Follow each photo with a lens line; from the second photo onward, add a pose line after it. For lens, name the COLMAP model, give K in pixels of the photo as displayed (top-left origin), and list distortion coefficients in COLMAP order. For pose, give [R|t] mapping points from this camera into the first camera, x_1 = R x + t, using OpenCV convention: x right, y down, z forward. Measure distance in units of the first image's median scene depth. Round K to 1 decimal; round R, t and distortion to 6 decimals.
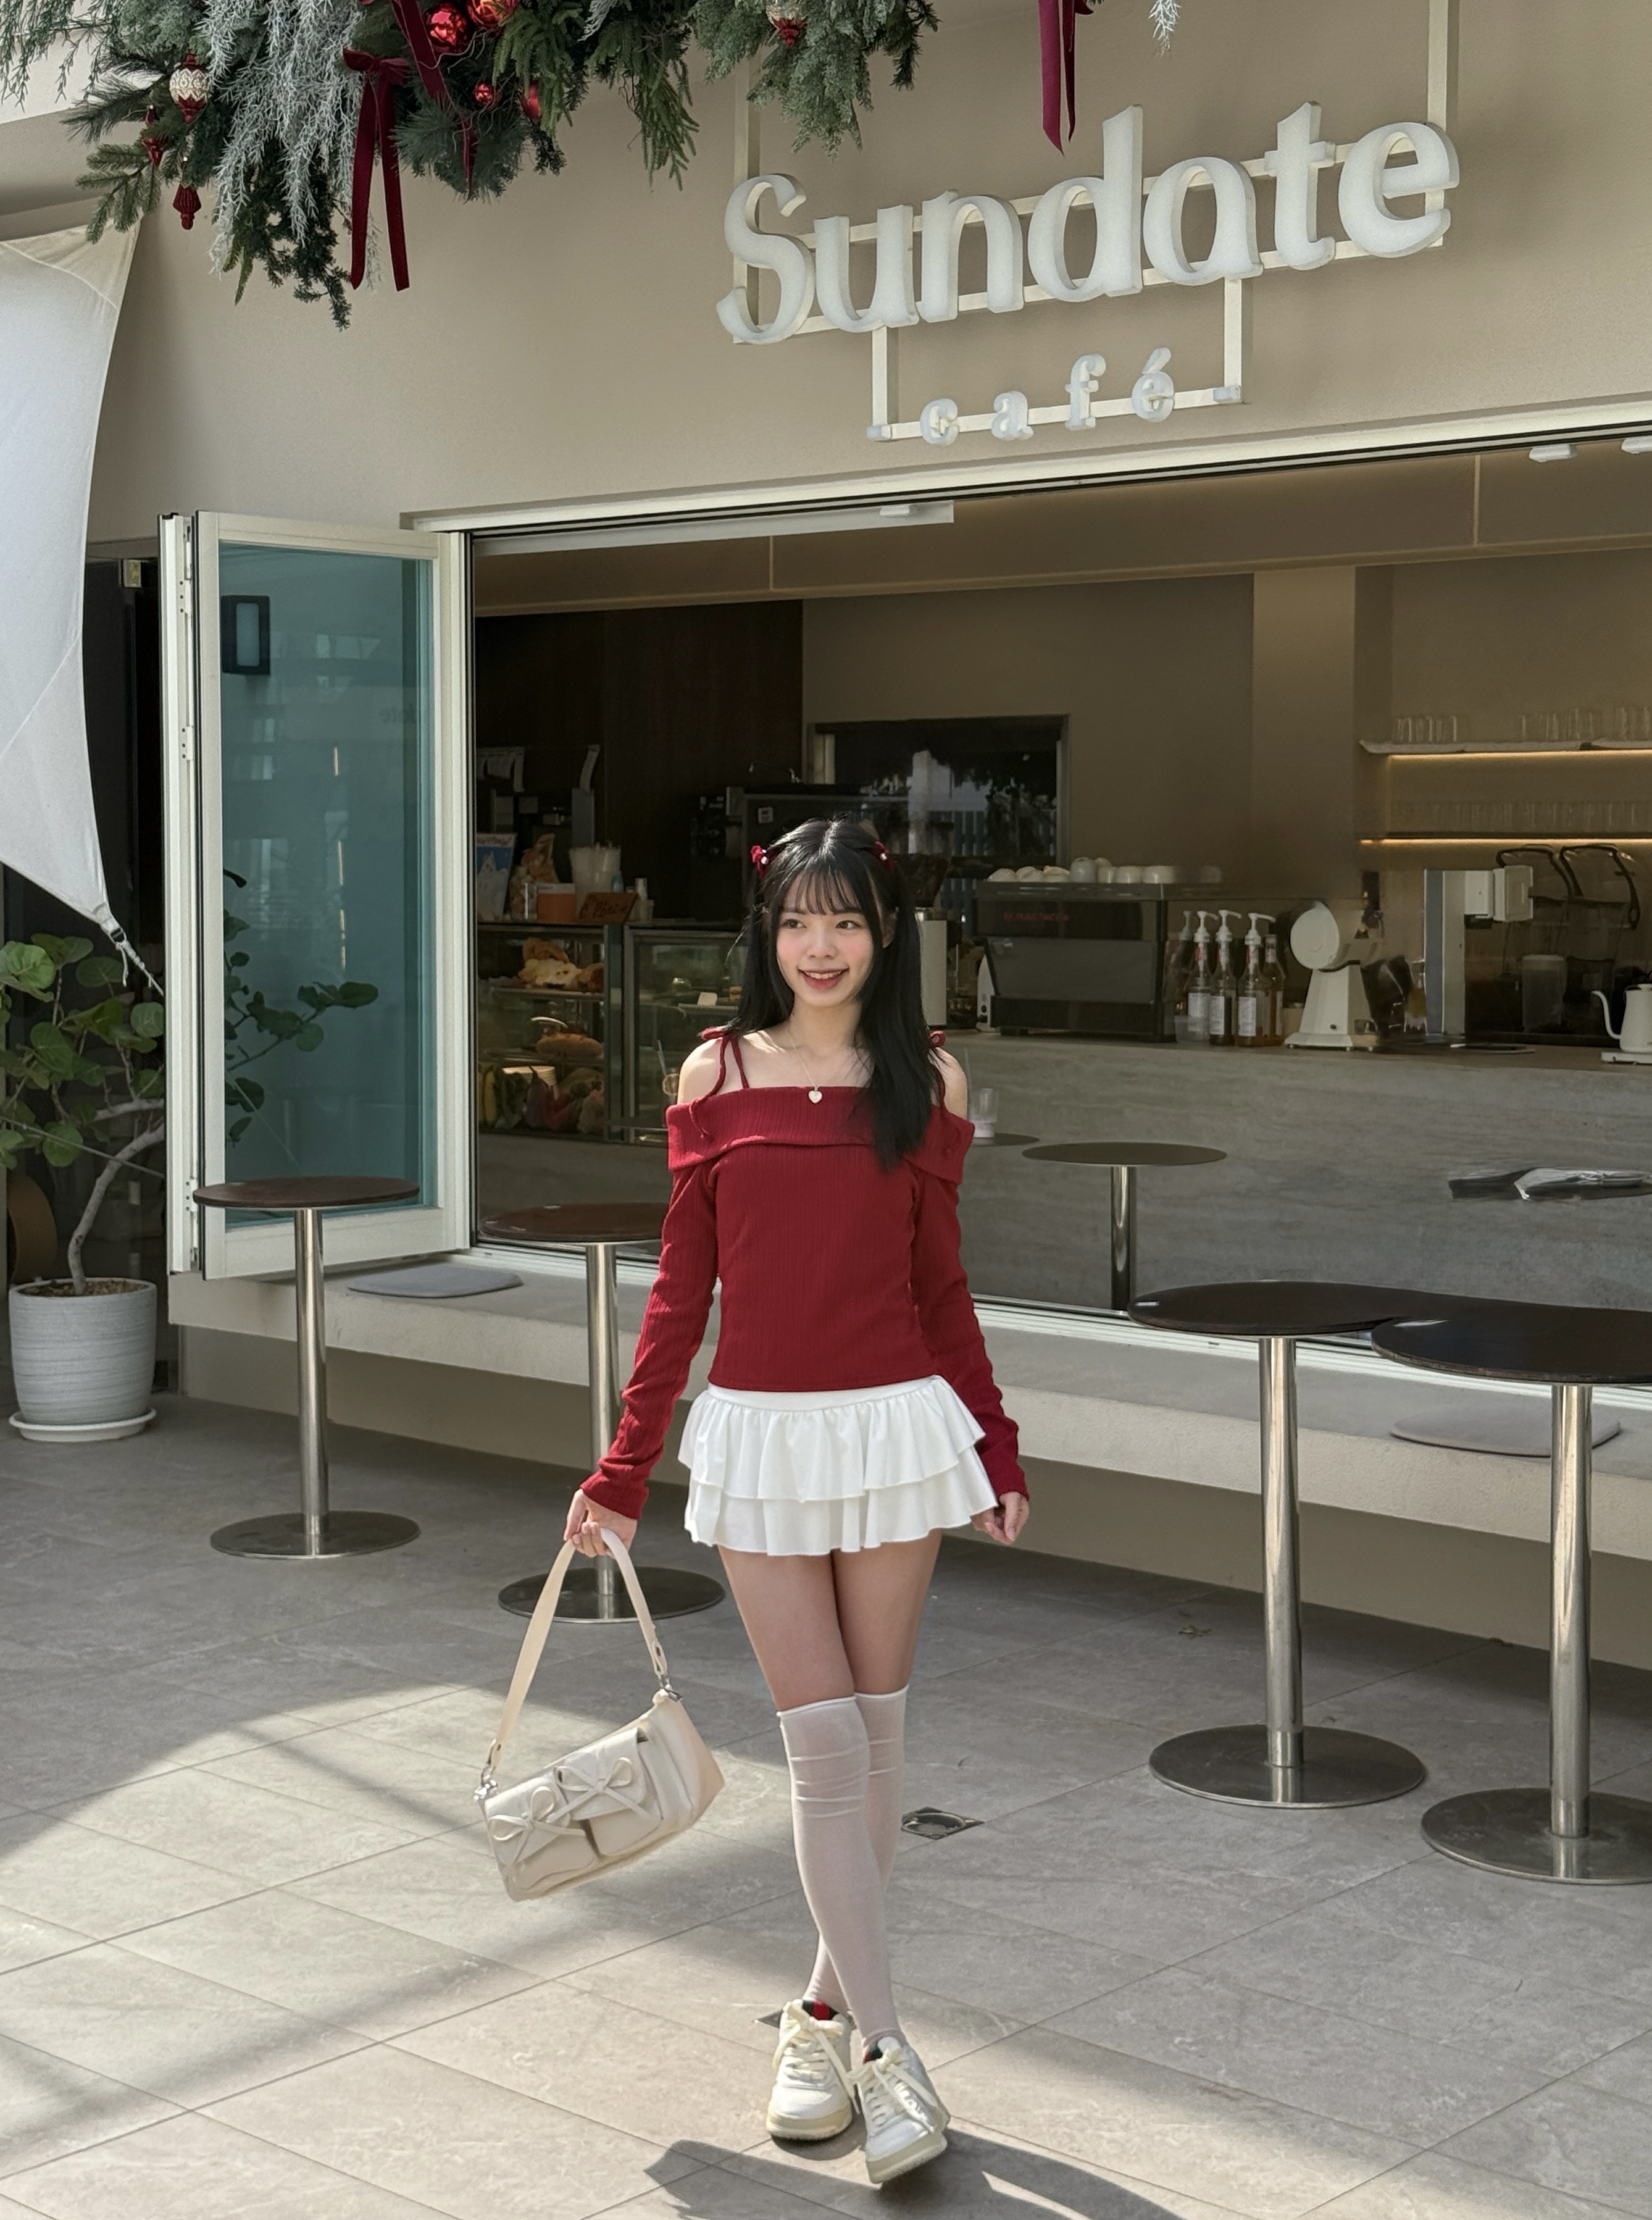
lens RADIAL K [[3316.6, 0, 827.9], [0, 3316.6, 1079.3], [0, 0, 1]] dist [-0.005044, -0.001642]
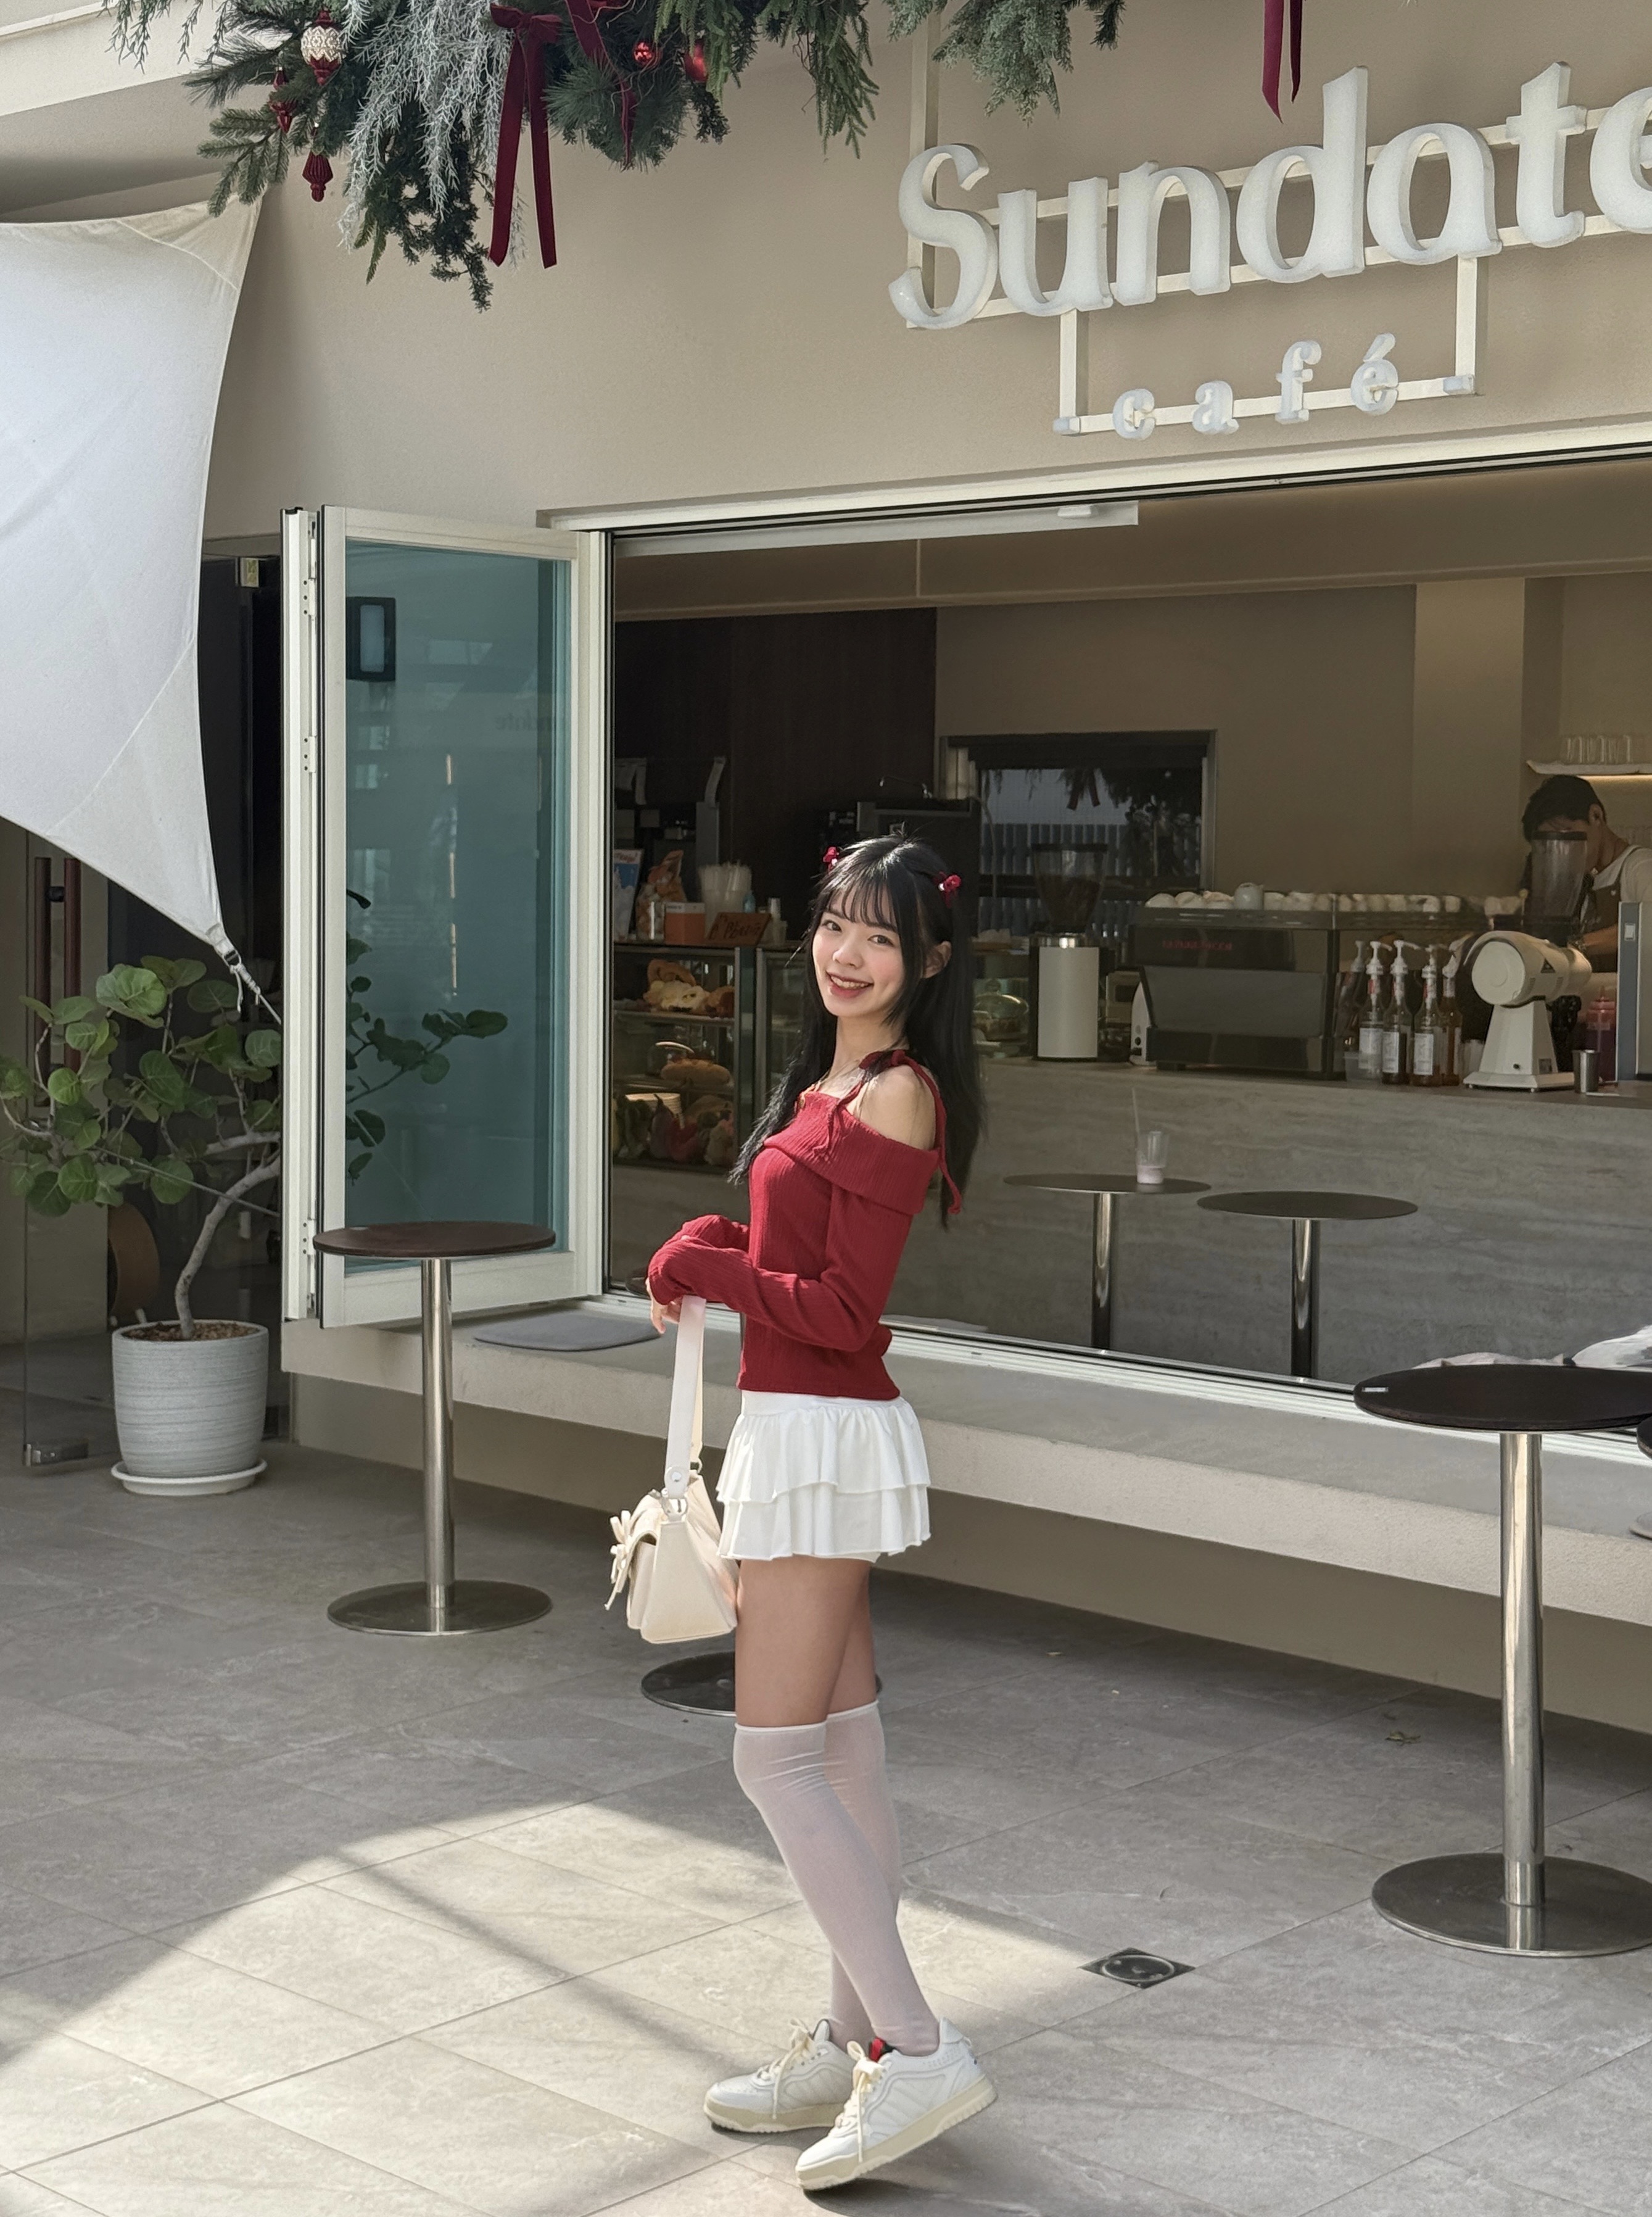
lens RADIAL K [[3321.7, 0, 859.8], [0, 3321.7, 1105.7], [0, 0, 1]] dist [0.015246, -0.087717]
pose [[0.999780, 0.011461, -0.017563, -0.016993], [-0.011371, 0.999922, 0.005207, -0.007404], [0.017621, -0.005006, 0.999832, 0.054170]]
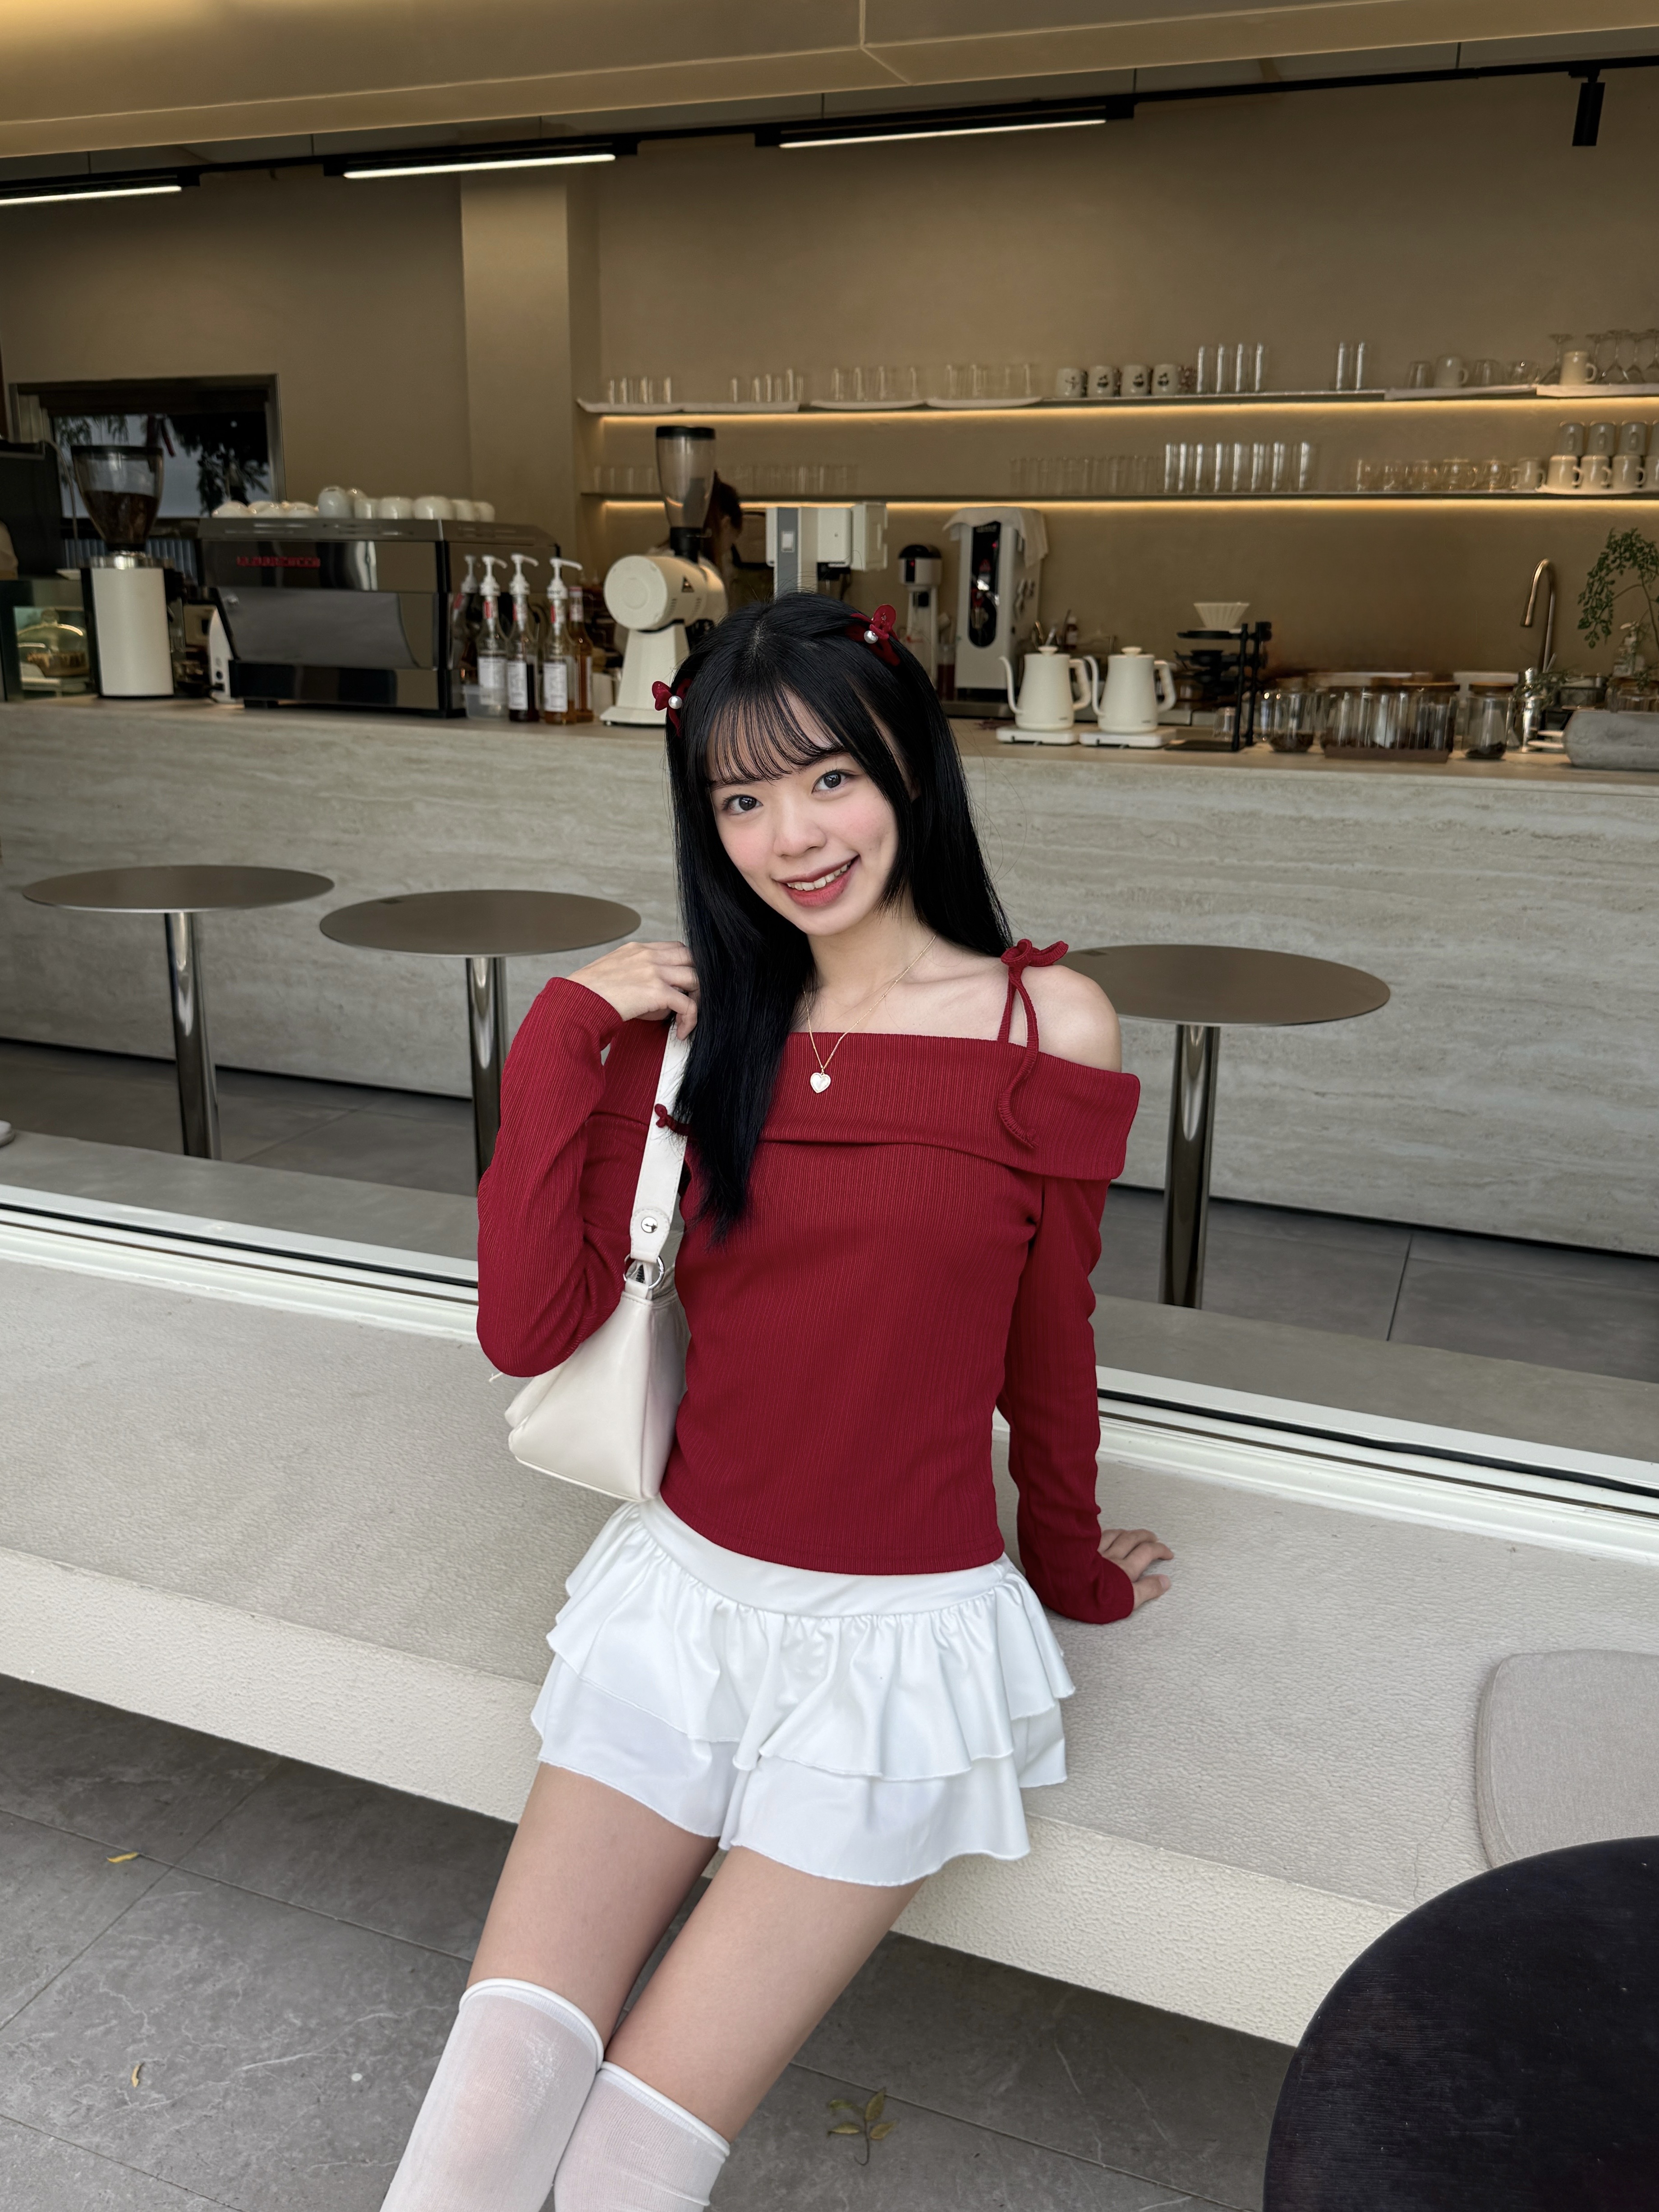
lens RADIAL K [[1743.4, 0, 822.5], [0, 1743.4, 1054.0], [0, 0, 1]] dist [0.162053, -0.362811]
pose [[0.930324, -0.086193, 0.356466, 0.022290], [0.013011, 0.979134, 0.202797, -0.017532], [-0.366508, -0.184029, 0.912034, 0.553705]]
